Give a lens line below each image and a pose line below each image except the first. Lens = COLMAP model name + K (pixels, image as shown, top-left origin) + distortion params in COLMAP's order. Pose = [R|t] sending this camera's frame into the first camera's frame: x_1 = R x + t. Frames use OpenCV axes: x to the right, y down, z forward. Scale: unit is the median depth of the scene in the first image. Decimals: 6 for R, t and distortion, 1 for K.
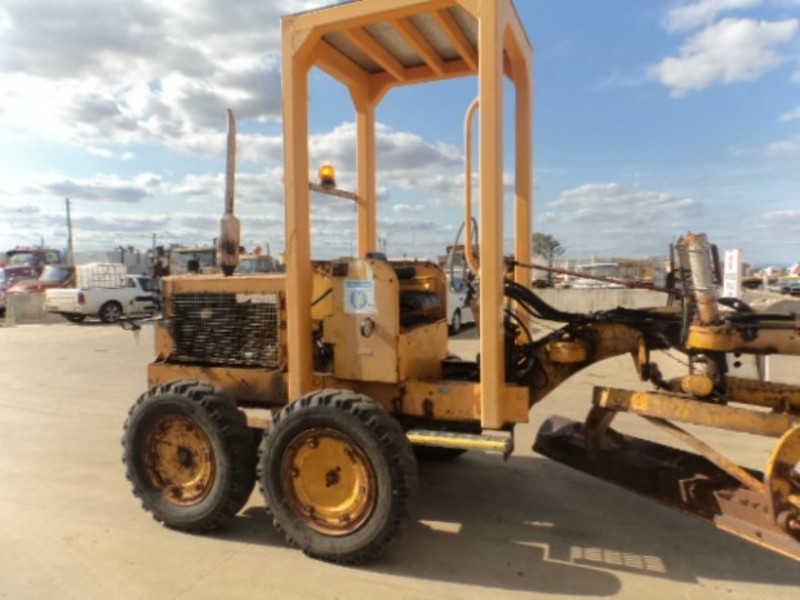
lens RADIAL K [[549.2, 0, 400.6], [0, 549.2, 299.4], [0, 0, 1]] dist [-0.015077, -0.003620]
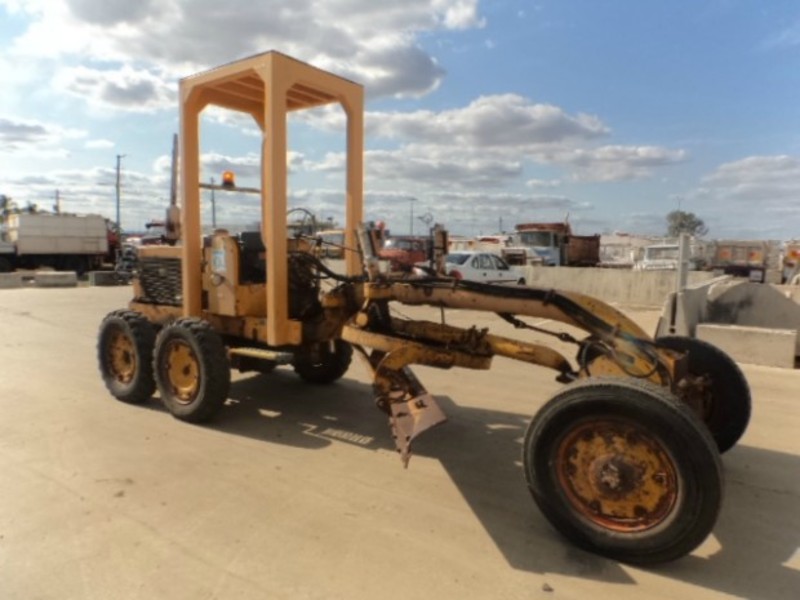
lens RADIAL K [[549.2, 0, 408.3], [0, 549.2, 298.6], [0, 0, 1]] dist [-0.015077, -0.003620]
pose [[0.974629, 0.041779, -0.219891, 0.790837], [-0.032669, 0.998457, 0.044903, 0.016141], [0.221428, -0.036580, 0.974490, -0.395168]]
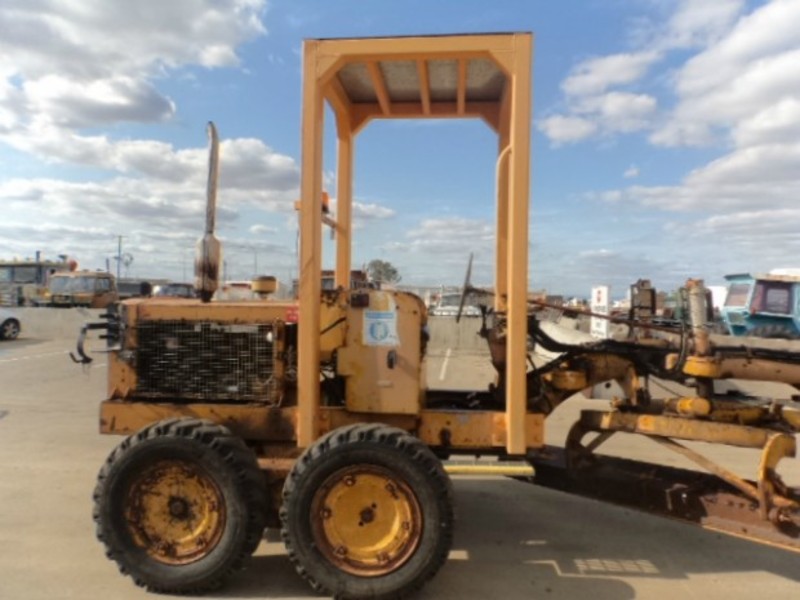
lens RADIAL K [[549.2, 0, 404.4], [0, 549.2, 299.6], [0, 0, 1]] dist [-0.015077, -0.003620]
pose [[0.954770, 0.023781, 0.296392, -0.325464], [-0.010796, 0.998912, -0.045370, -0.011511], [-0.297148, 0.040118, 0.953988, 0.039477]]
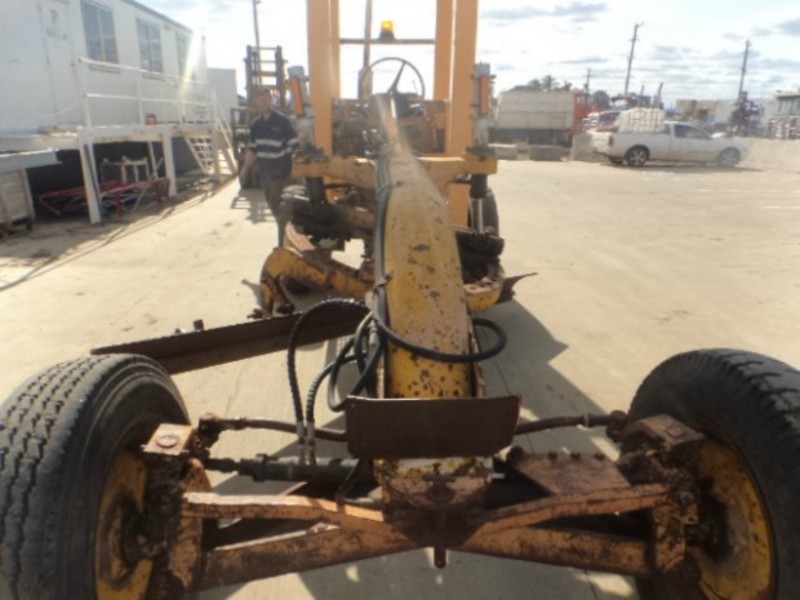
lens RADIAL K [[549.2, 0, 416.7], [0, 549.2, 302.4], [0, 0, 1]] dist [-0.015077, -0.003620]
pose [[0.444301, 0.298052, -0.844844, 1.345757], [-0.061704, 0.950977, 0.303045, -0.014976], [0.893750, -0.082513, 0.440911, 0.536818]]
